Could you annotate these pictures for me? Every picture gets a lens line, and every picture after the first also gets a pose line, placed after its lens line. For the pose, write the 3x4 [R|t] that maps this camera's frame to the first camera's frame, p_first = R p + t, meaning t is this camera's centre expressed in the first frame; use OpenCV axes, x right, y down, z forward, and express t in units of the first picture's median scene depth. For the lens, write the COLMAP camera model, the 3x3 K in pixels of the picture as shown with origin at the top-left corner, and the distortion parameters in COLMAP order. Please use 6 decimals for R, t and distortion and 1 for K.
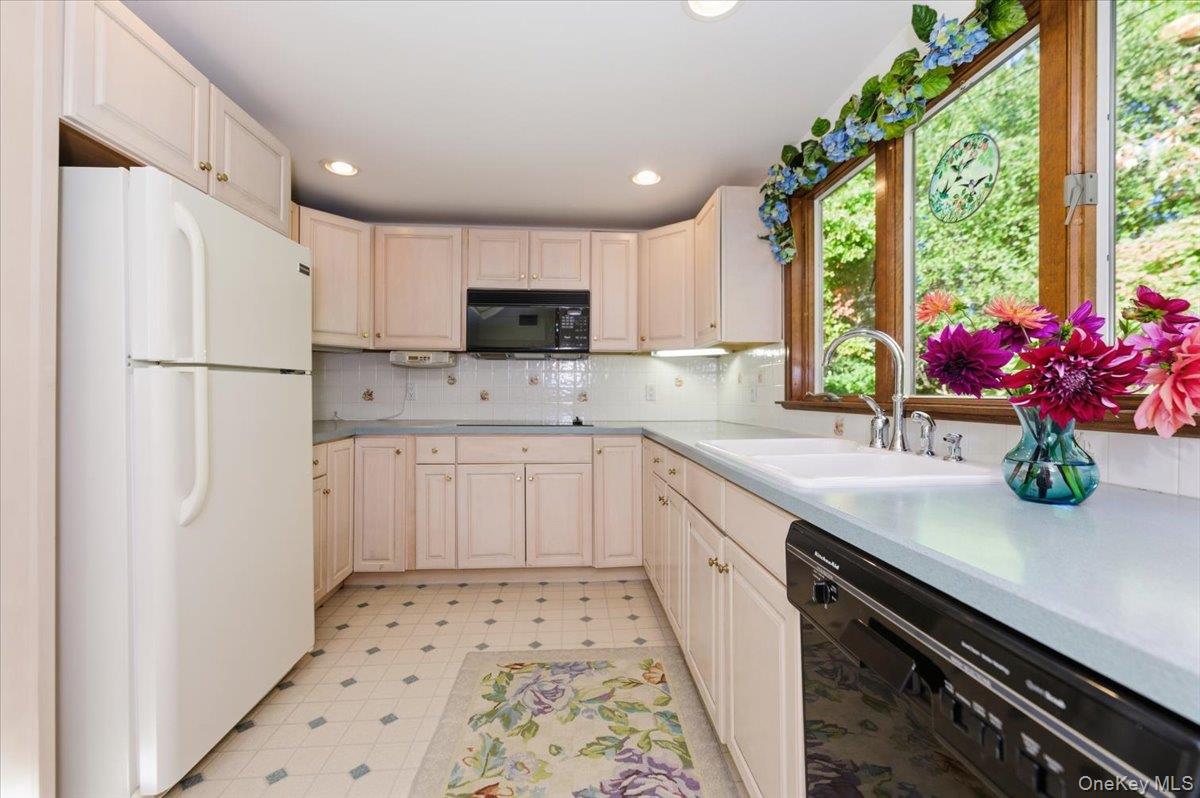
lens RADIAL K [[481.9, 0, 607.7], [0, 481.9, 393.6], [0, 0, 1]] dist [-0.004942, 0.003434]
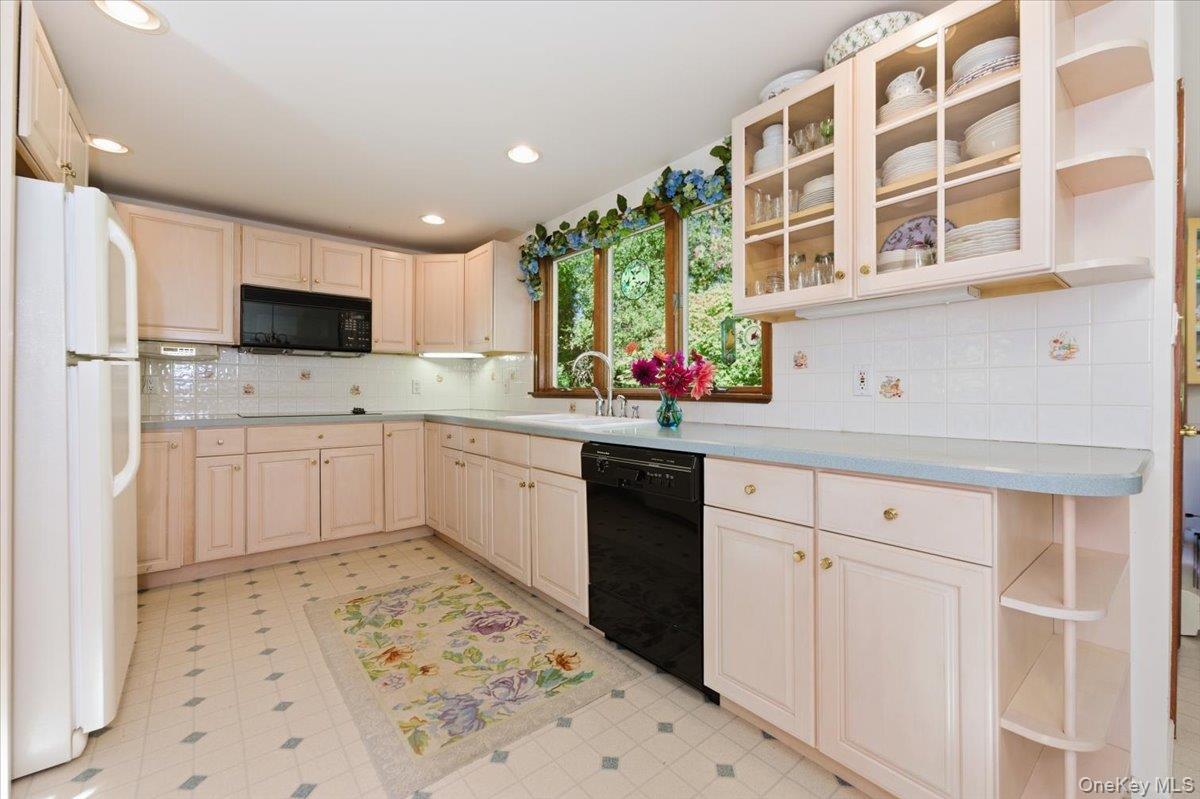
lens RADIAL K [[481.9, 0, 594.1], [0, 481.9, 393.4], [0, 0, 1]] dist [-0.004942, 0.003434]
pose [[0.825443, -0.003758, 0.564473, -0.388203], [-0.000287, 0.999975, 0.007077, 0.008996], [-0.564485, -0.006004, 0.825421, -0.402592]]
